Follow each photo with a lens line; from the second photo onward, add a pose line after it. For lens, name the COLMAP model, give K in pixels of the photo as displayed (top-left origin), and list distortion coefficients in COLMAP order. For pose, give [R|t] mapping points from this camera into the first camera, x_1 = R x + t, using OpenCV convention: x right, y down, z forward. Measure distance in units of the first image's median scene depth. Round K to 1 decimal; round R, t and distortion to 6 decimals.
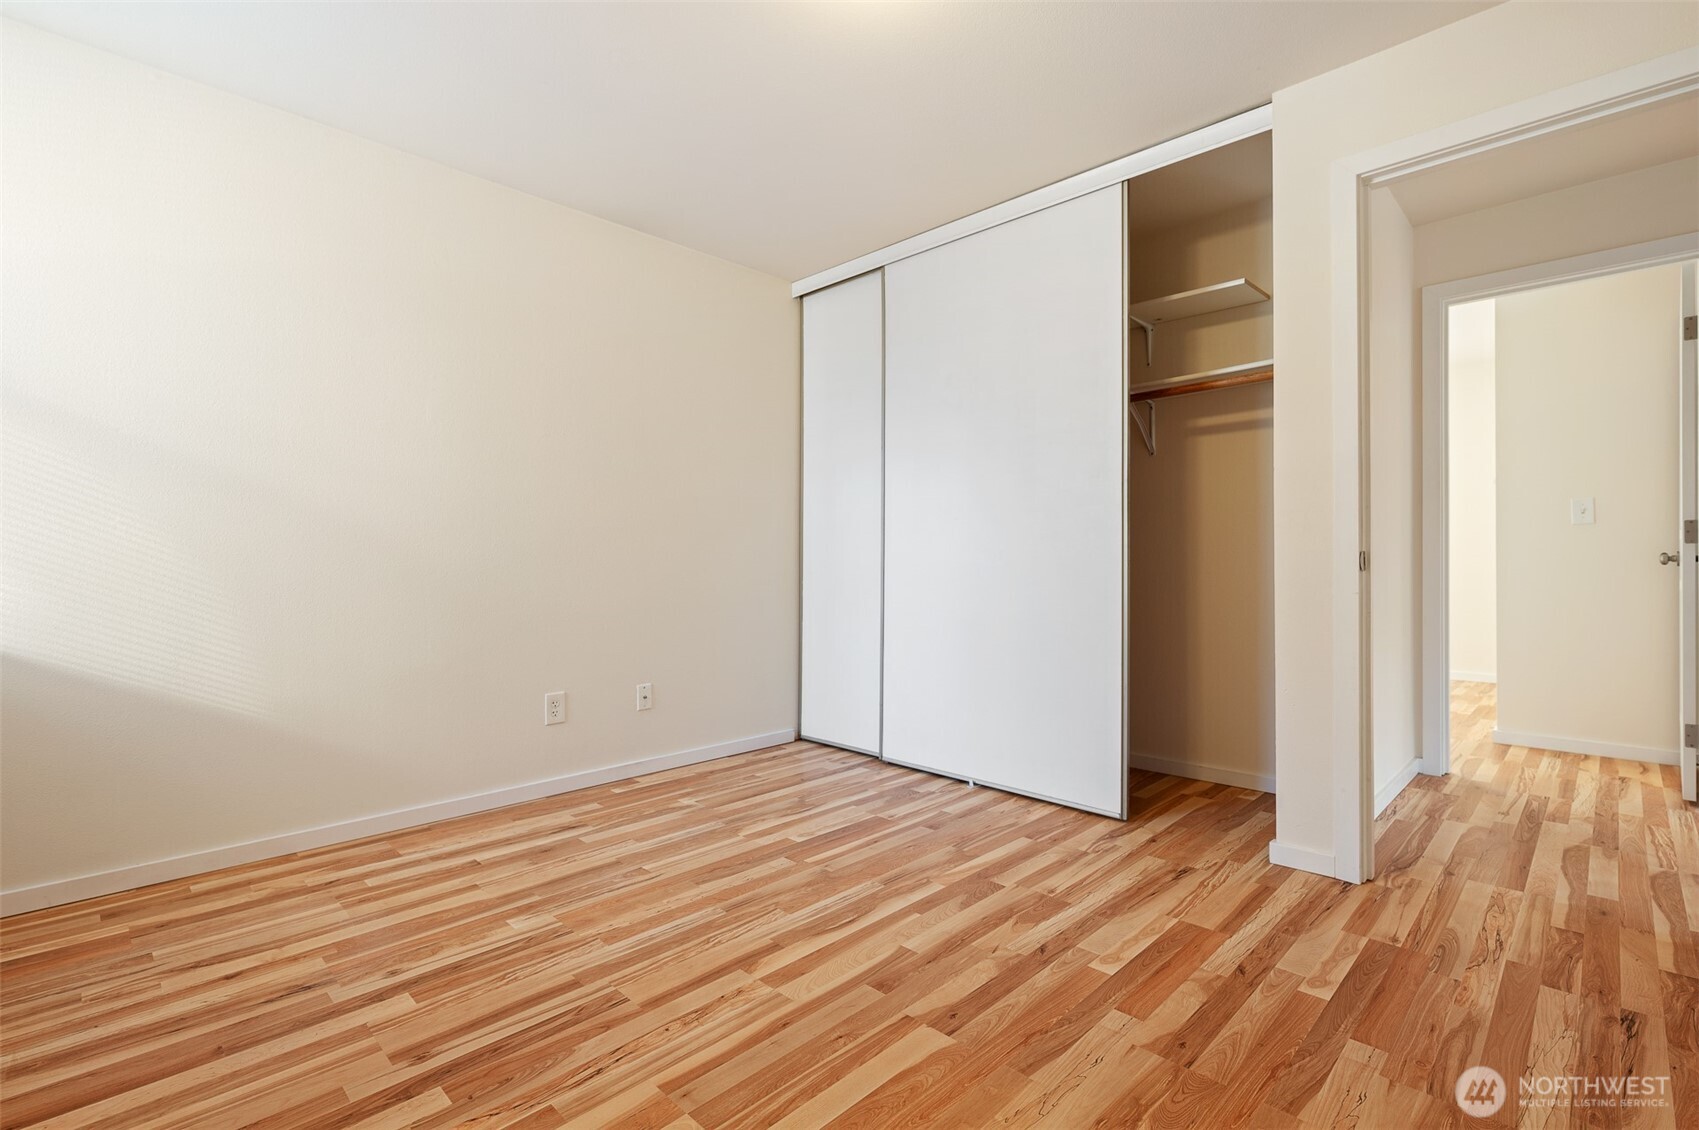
lens RADIAL K [[785.0, 0, 841.3], [0, 785.0, 564.4], [0, 0, 1]] dist [0.003483, 0.000303]
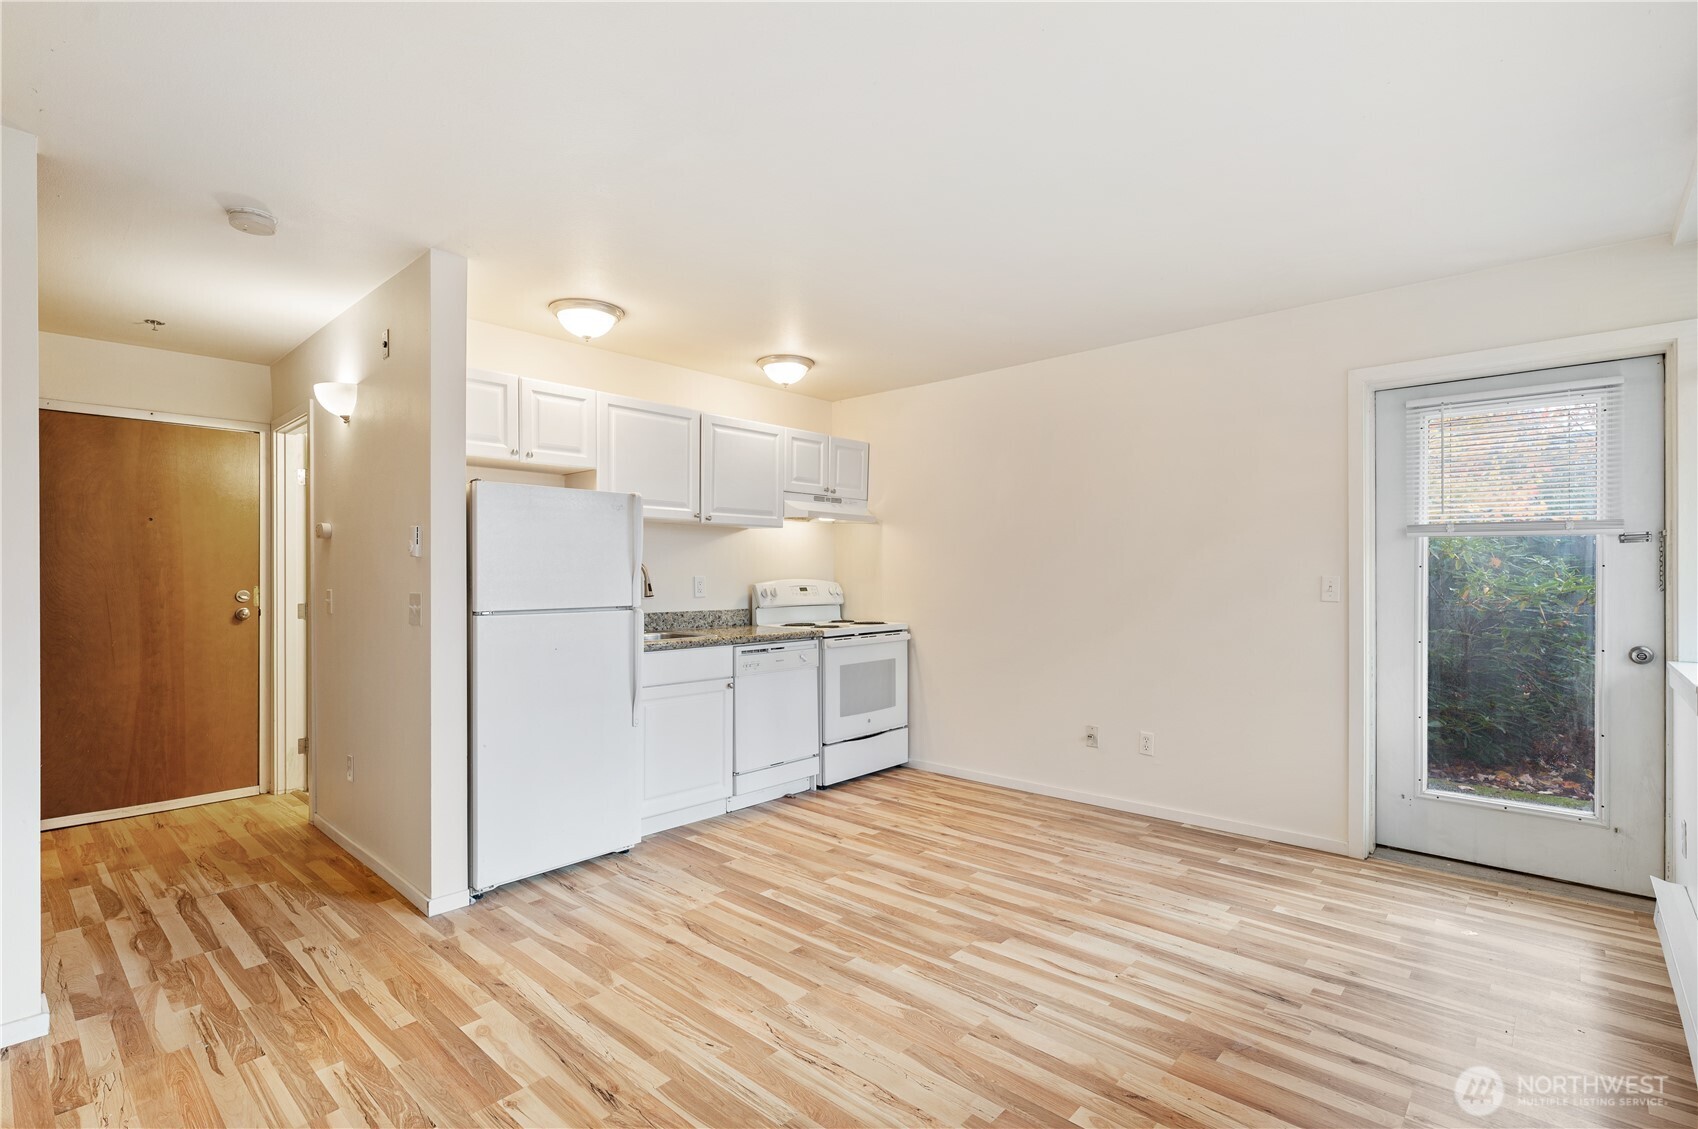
lens RADIAL K [[784.6, 0, 841.6], [0, 784.6, 567.7], [0, 0, 1]] dist [0.003483, 0.000303]
pose [[0.037691, -0.005781, -0.999273, 1.879249], [-0.005030, 0.999969, -0.005975, -0.187628], [0.999277, 0.005252, 0.037661, 1.855012]]
